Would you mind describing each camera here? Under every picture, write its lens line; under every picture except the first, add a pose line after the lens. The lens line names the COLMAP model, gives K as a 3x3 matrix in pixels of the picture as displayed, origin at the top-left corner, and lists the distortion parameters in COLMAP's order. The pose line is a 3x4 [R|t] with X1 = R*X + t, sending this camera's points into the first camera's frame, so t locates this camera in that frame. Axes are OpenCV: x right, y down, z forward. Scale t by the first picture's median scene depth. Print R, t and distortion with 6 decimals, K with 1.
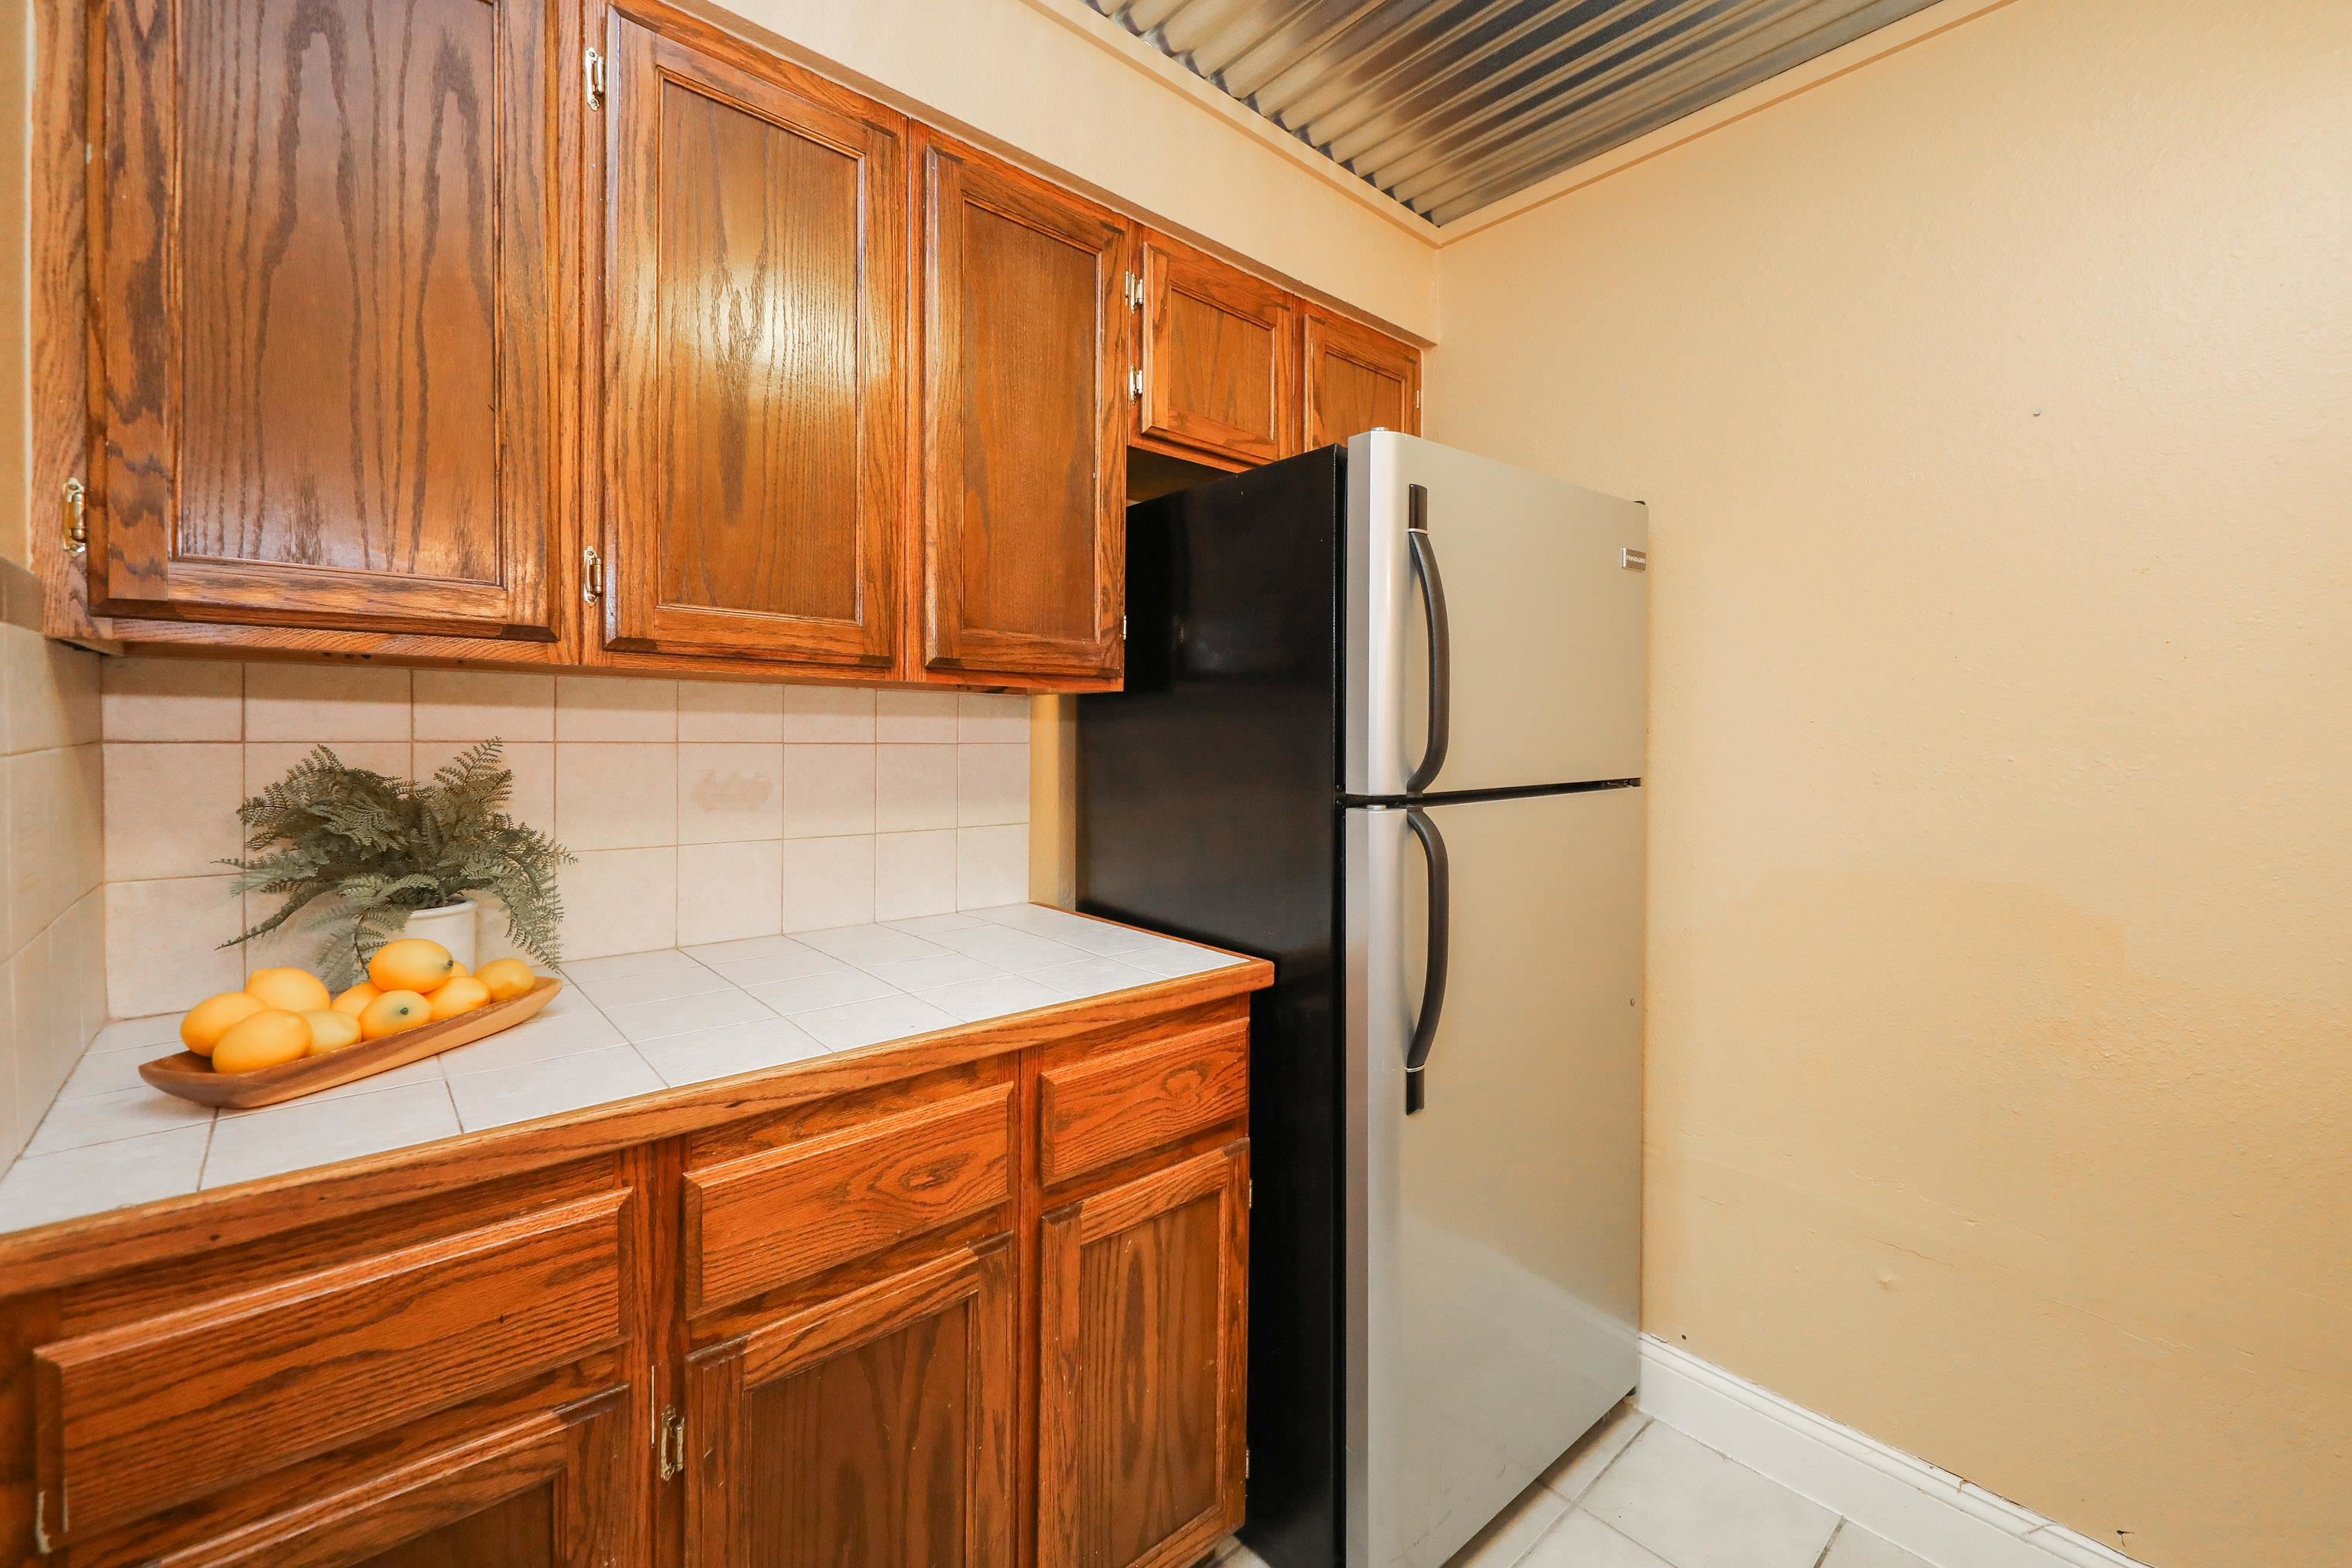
lens RADIAL K [[960.9, 0, 1168.7], [0, 960.9, 749.7], [0, 0, 1]] dist [0.000626, -0.002174]
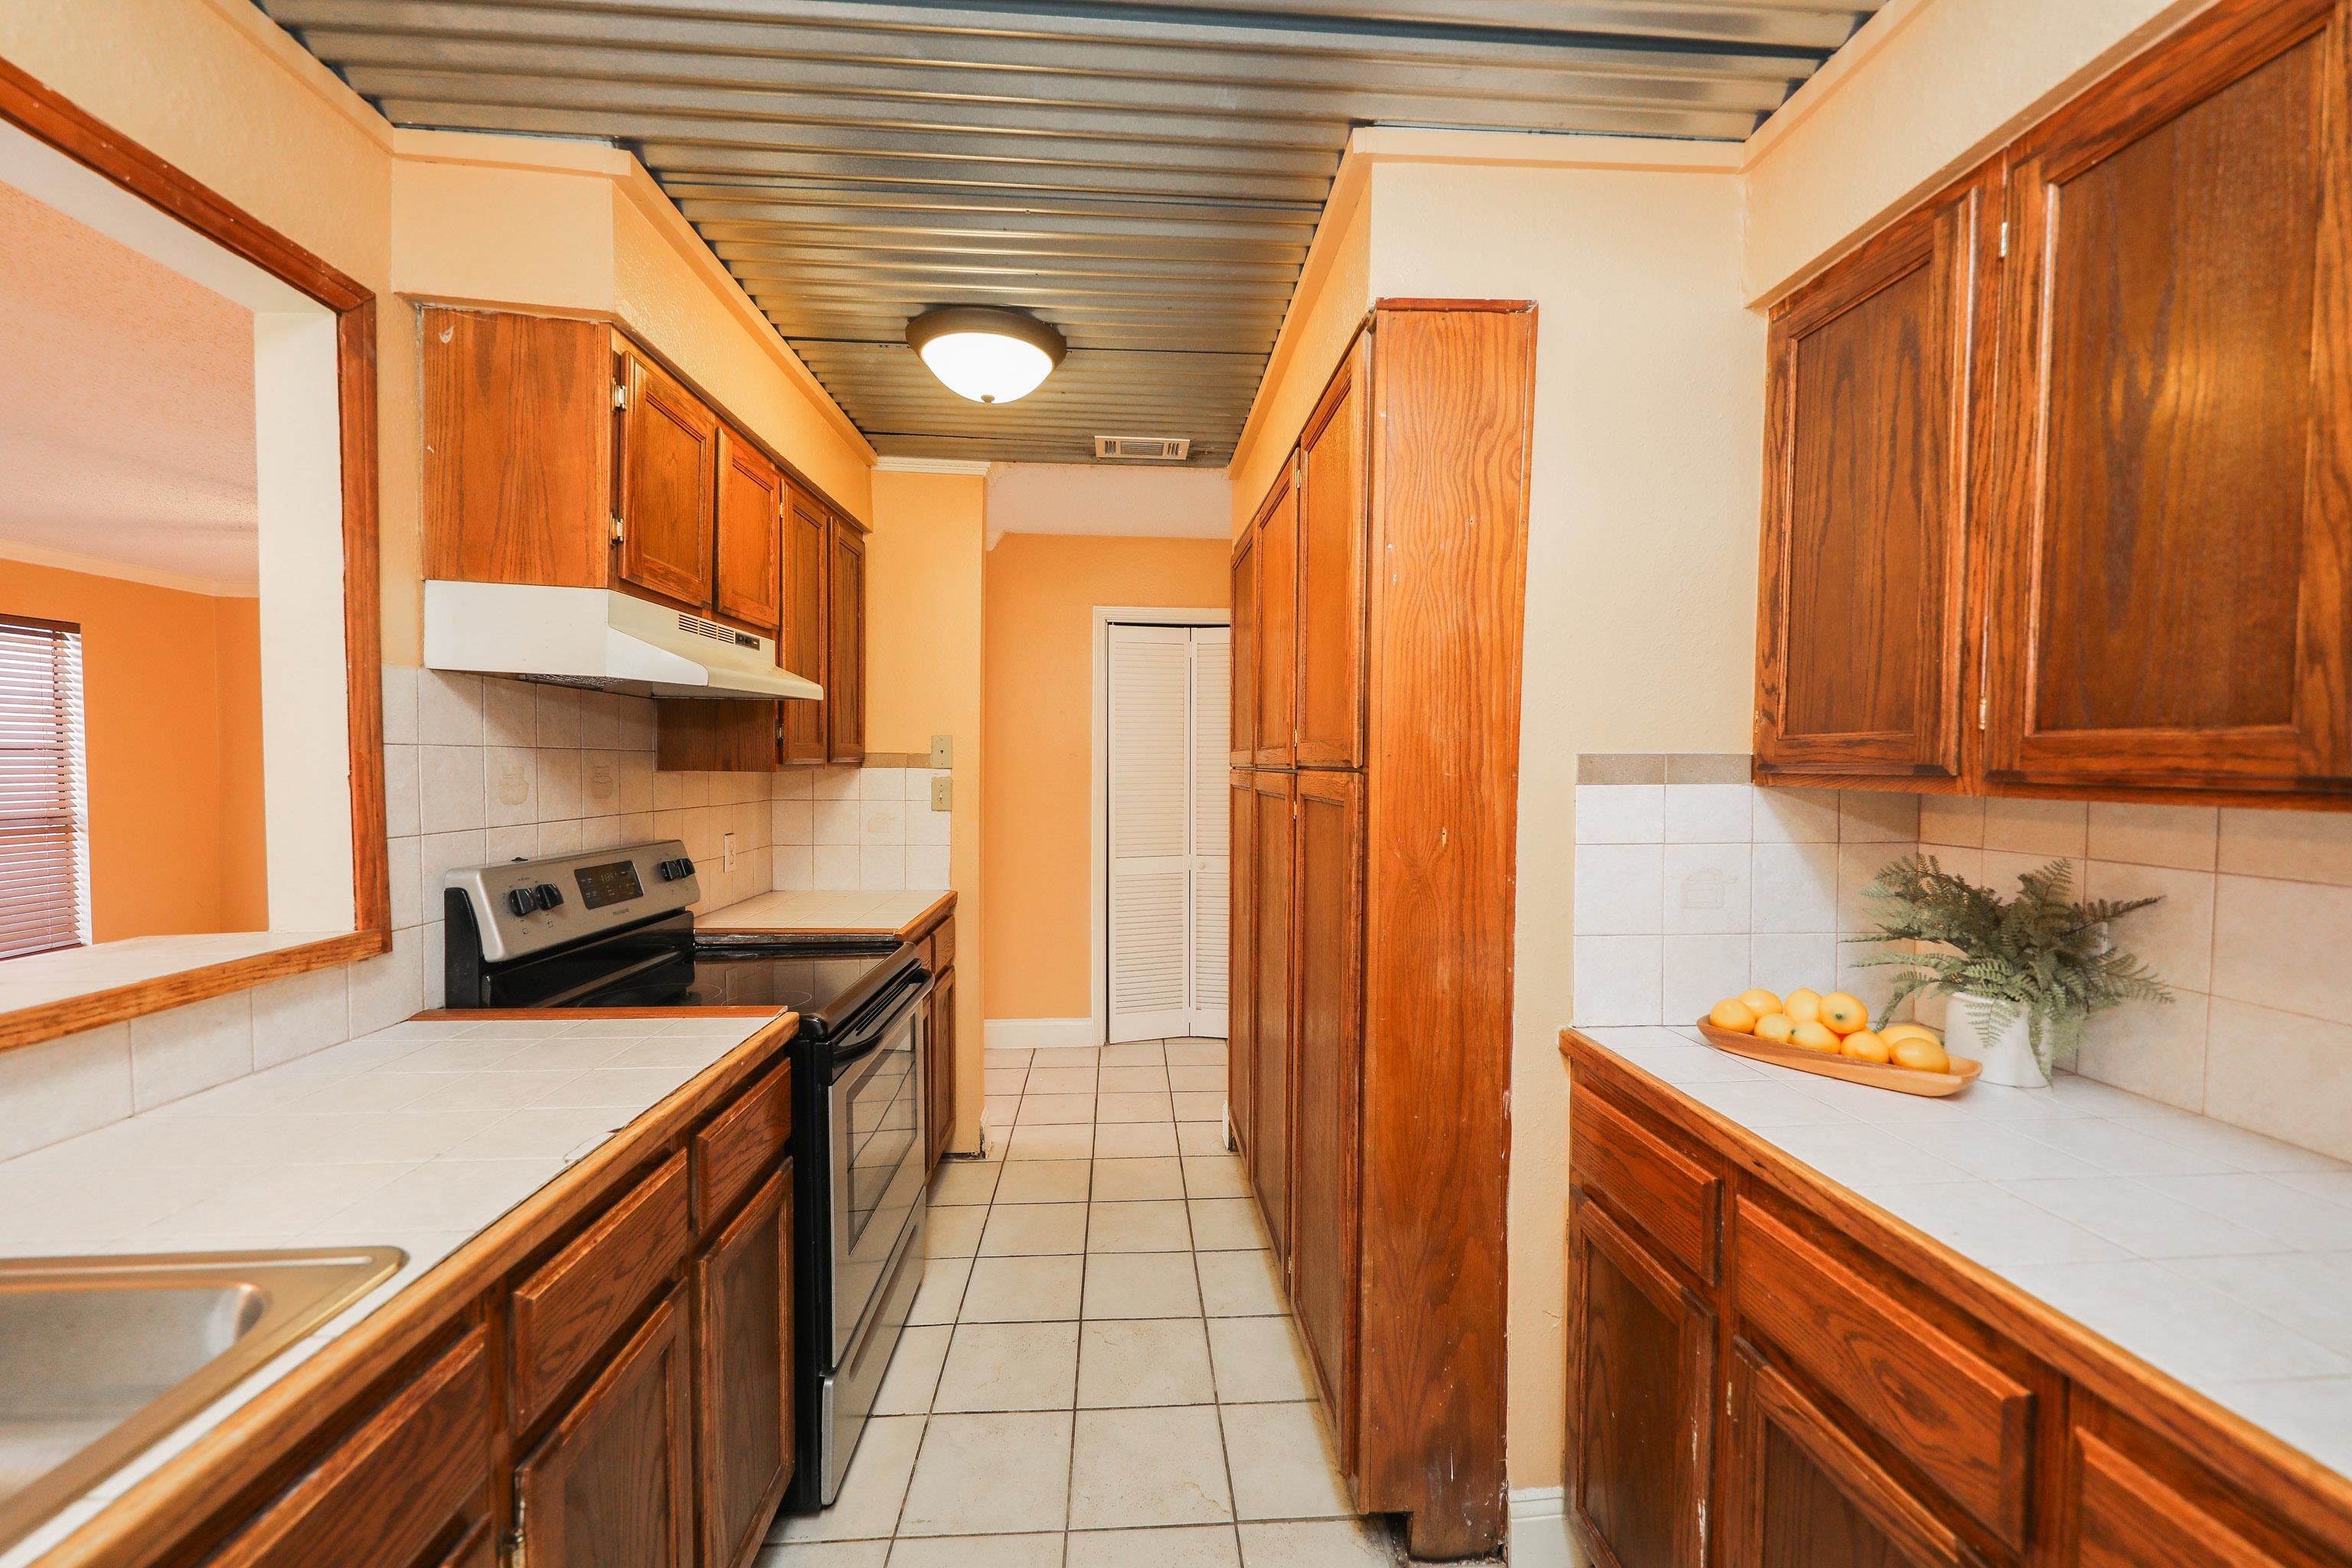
lens RADIAL K [[960.9, 0, 1179.8], [0, 960.9, 785.5], [0, 0, 1]] dist [0.000626, -0.002174]
pose [[-0.616029, 0.007235, -0.787690, 0.760056], [-0.027421, 0.999155, 0.030623, -0.103347], [0.787246, 0.040463, -0.615310, 0.908100]]
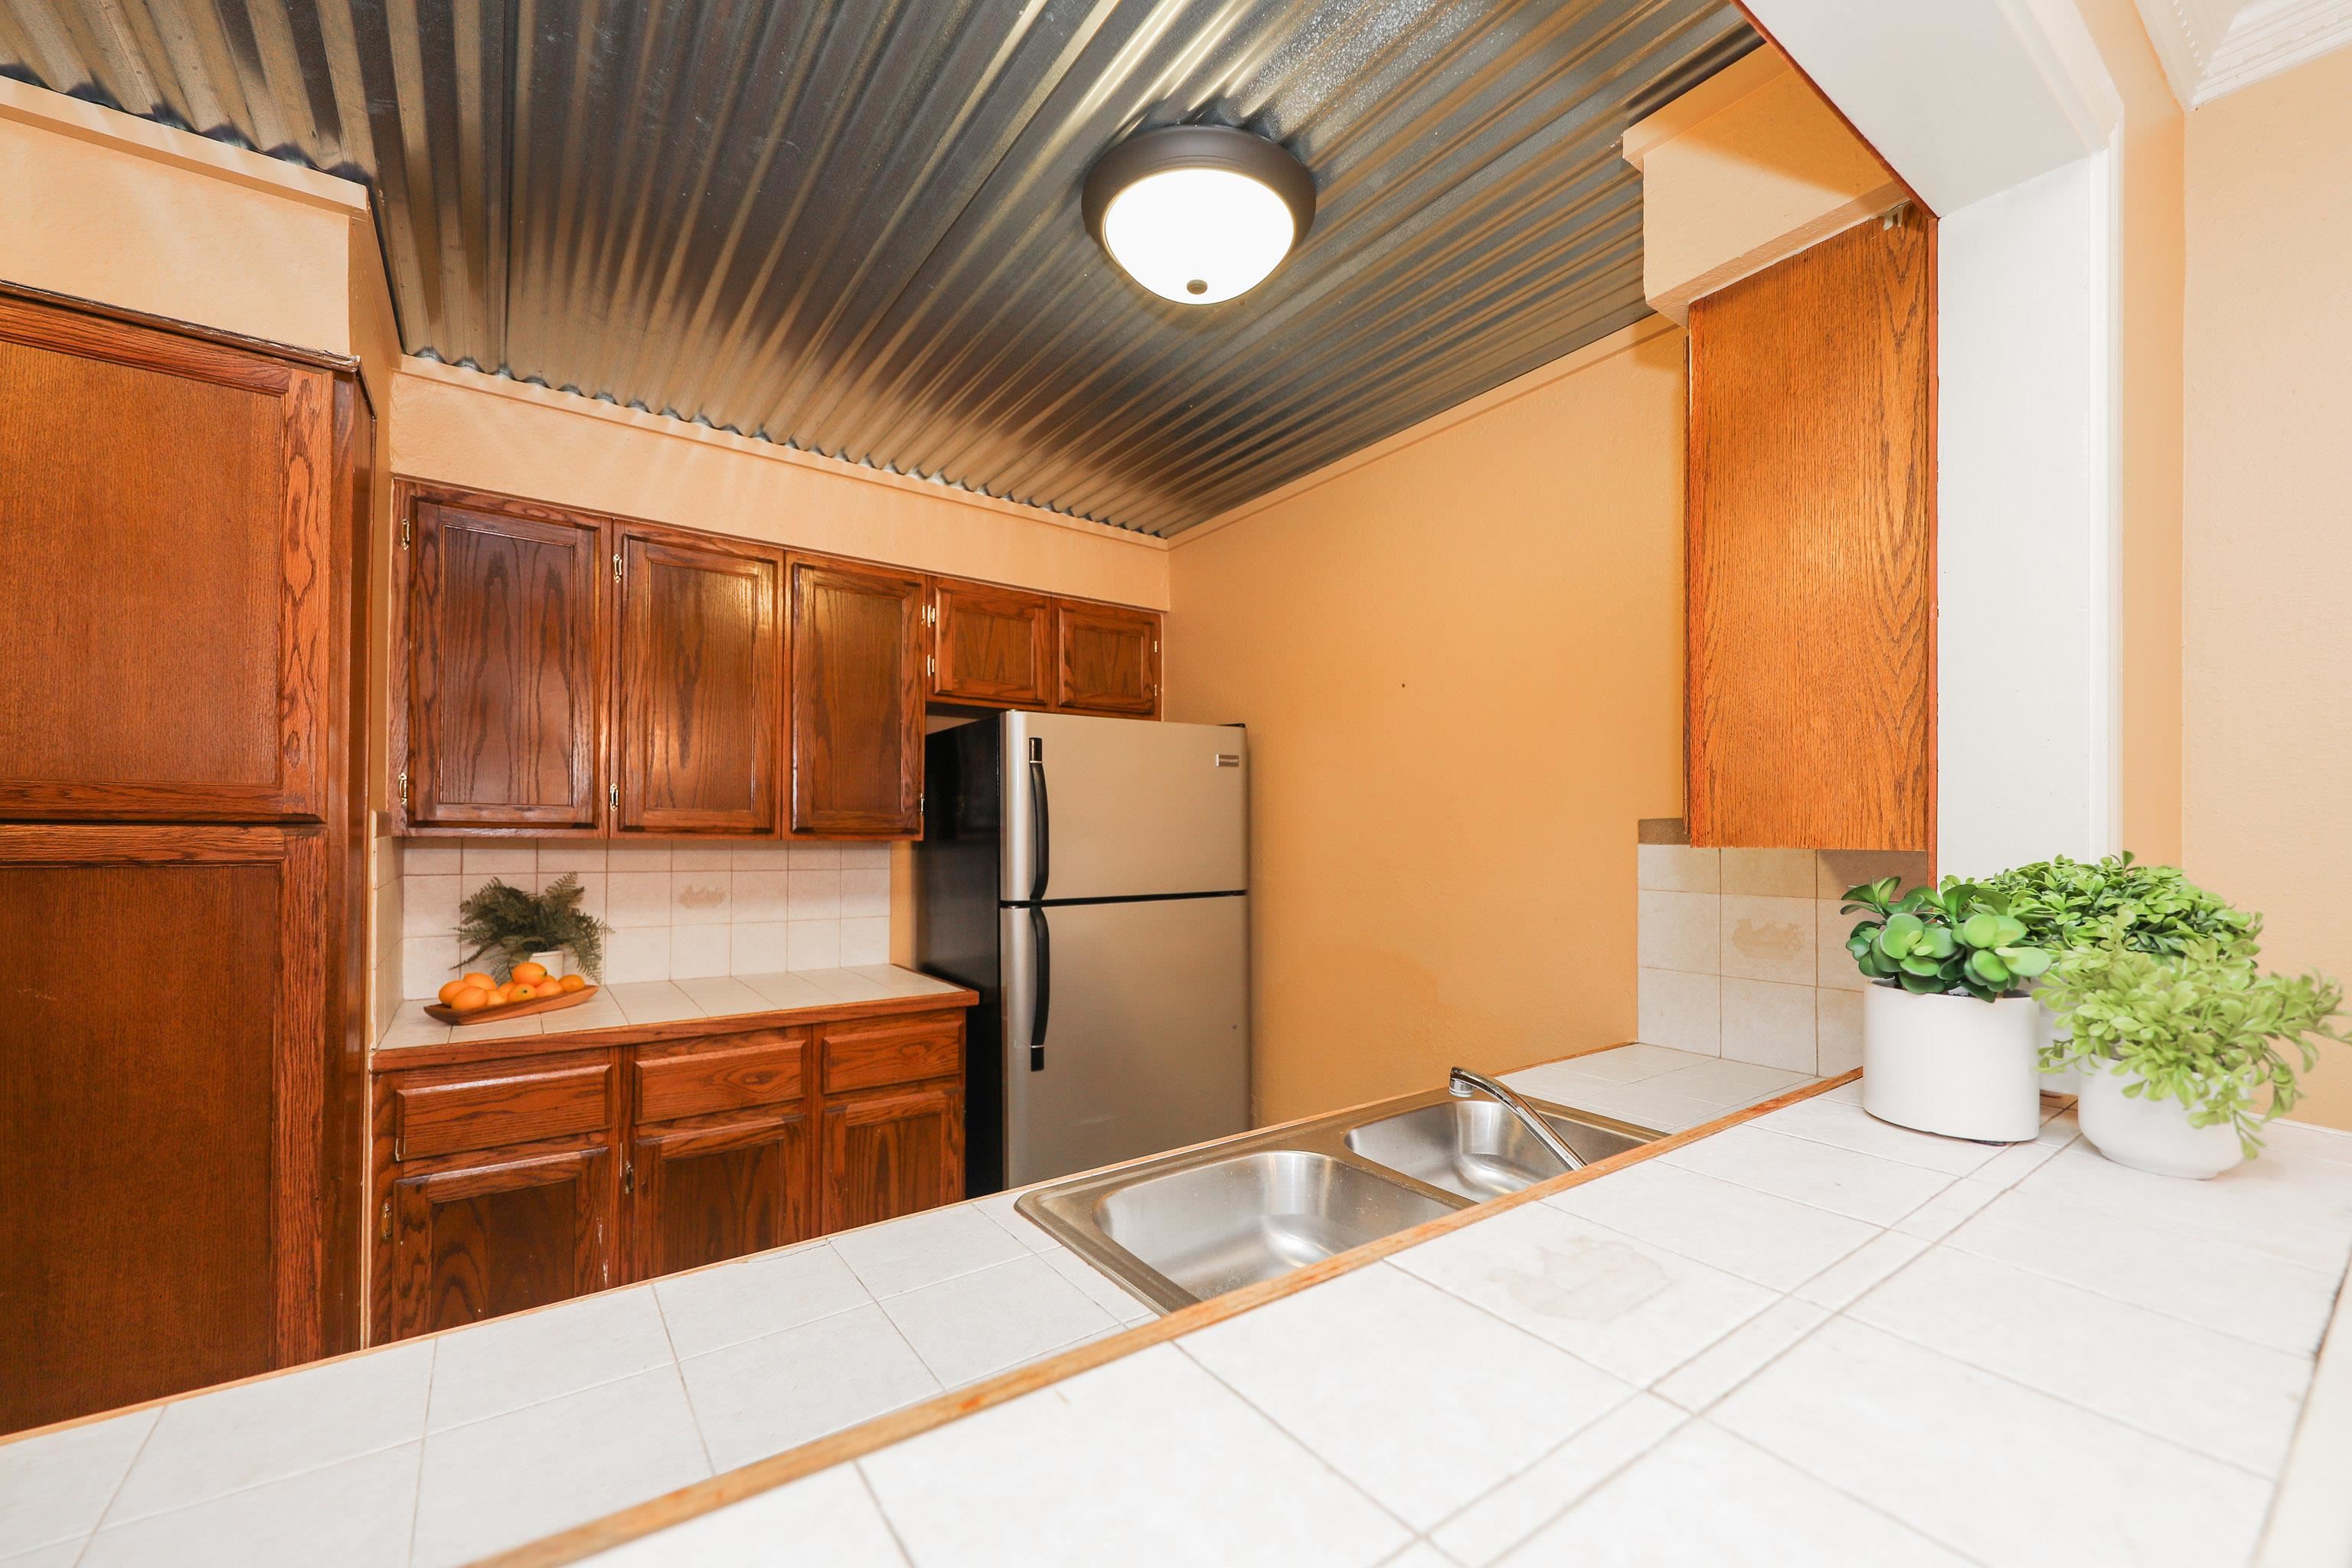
lens RADIAL K [[960.9, 0, 1217.7], [0, 960.9, 830.9], [0, 0, 1]] dist [0.000626, -0.002174]
pose [[0.996344, -0.002422, -0.085395, 0.871608], [0.000524, 0.999752, -0.022241, -0.053884], [0.085428, 0.022115, 0.996099, -0.960592]]
